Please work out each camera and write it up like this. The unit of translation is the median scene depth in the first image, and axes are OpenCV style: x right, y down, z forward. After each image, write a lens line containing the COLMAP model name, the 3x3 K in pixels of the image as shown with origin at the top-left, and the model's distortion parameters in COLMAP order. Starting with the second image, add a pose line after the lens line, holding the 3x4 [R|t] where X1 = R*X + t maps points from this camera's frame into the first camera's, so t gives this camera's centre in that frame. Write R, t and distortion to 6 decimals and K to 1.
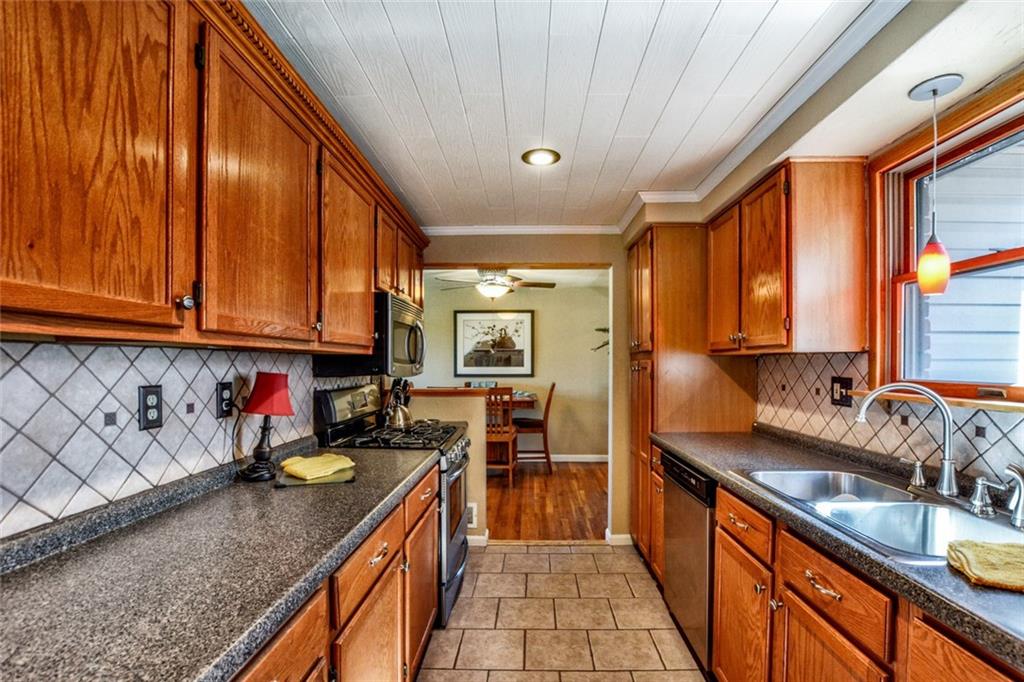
lens RADIAL K [[452.4, 0, 519.6], [0, 452.4, 366.3], [0, 0, 1]] dist [-0.031009, 0.006639]
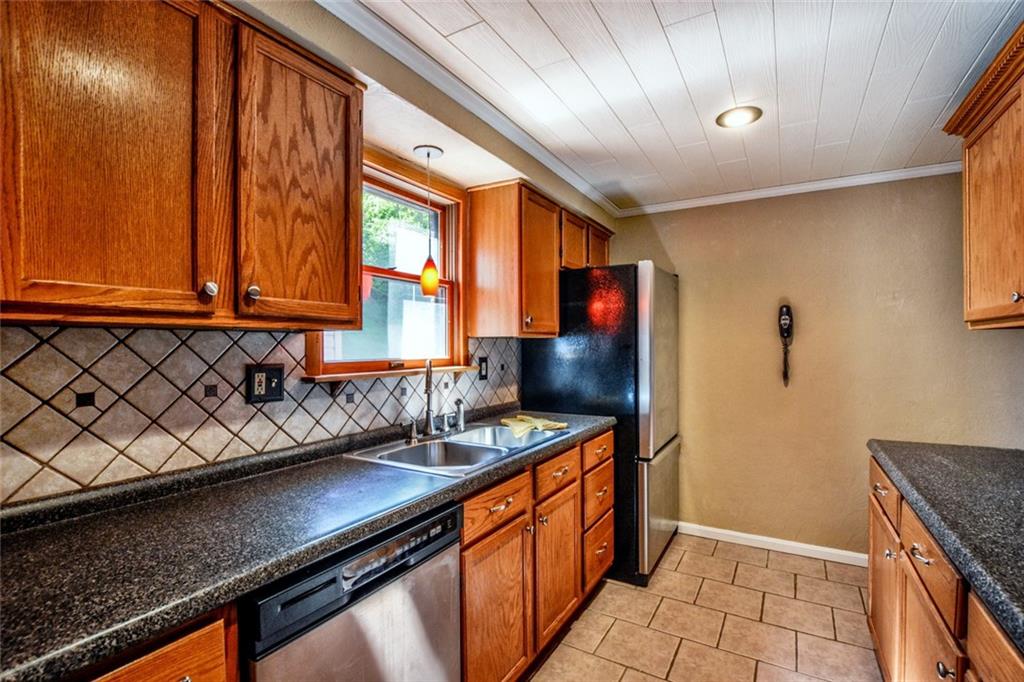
lens RADIAL K [[456.2, 0, 531.4], [0, 456.2, 347.7], [0, 0, 1]] dist [-0.022351, 0.000576]
pose [[-0.881268, 0.001687, 0.472613, -0.031252], [0.008229, 0.999897, 0.011775, -0.008087], [-0.472544, 0.014266, -0.881191, 1.380871]]
